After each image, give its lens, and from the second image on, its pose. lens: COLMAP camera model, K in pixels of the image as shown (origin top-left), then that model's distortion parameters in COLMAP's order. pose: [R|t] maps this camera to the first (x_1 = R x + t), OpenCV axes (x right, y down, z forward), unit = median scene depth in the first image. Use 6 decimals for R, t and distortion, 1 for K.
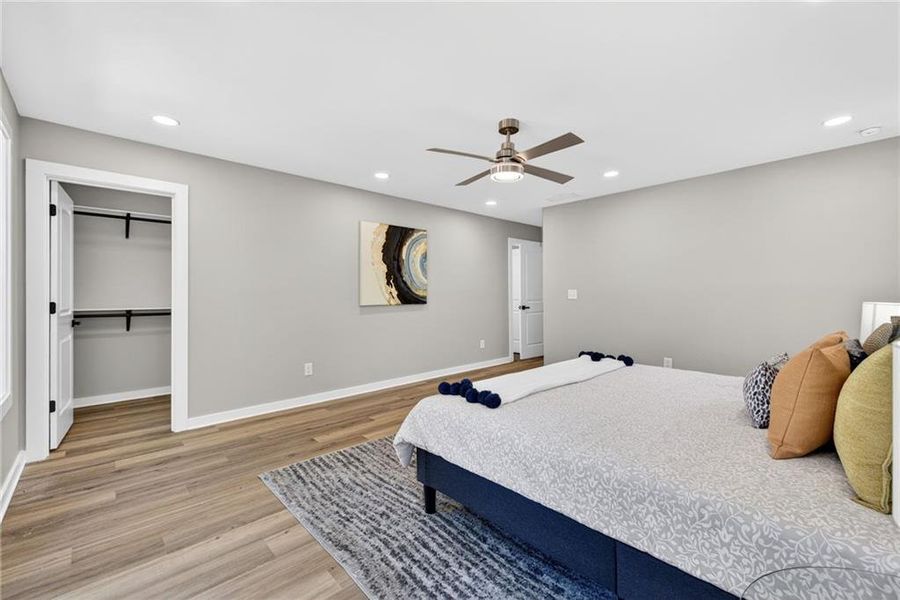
lens RADIAL K [[376.3, 0, 447.7], [0, 376.3, 299.6], [0, 0, 1]] dist [0.002060, -0.000119]
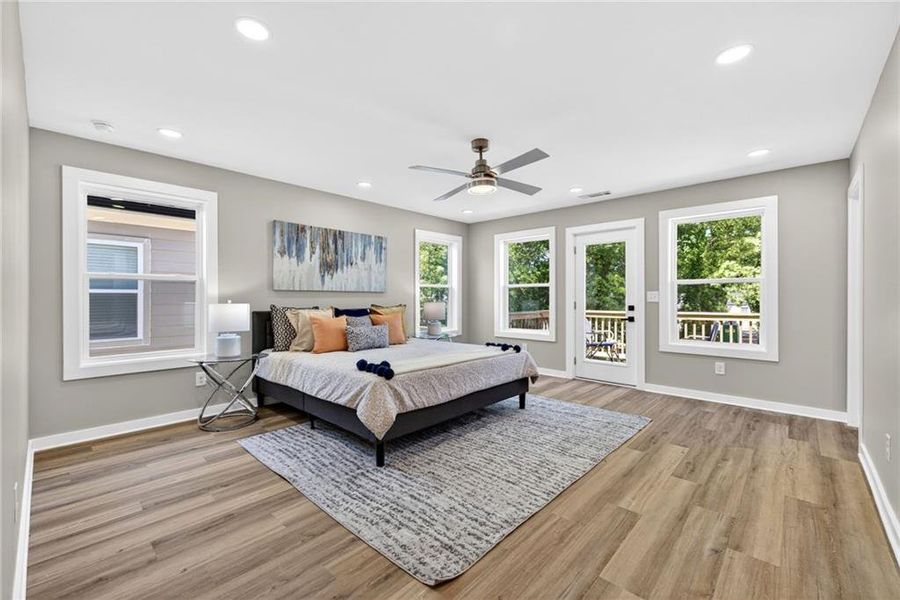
lens RADIAL K [[376.3, 0, 447.7], [0, 376.3, 299.6], [0, 0, 1]] dist [0.002060, -0.000119]
pose [[-0.997844, 0.012015, -0.064515, 0.306731], [0.011199, 0.999853, 0.012990, -0.026961], [0.064661, 0.012240, -0.997832, 1.906509]]
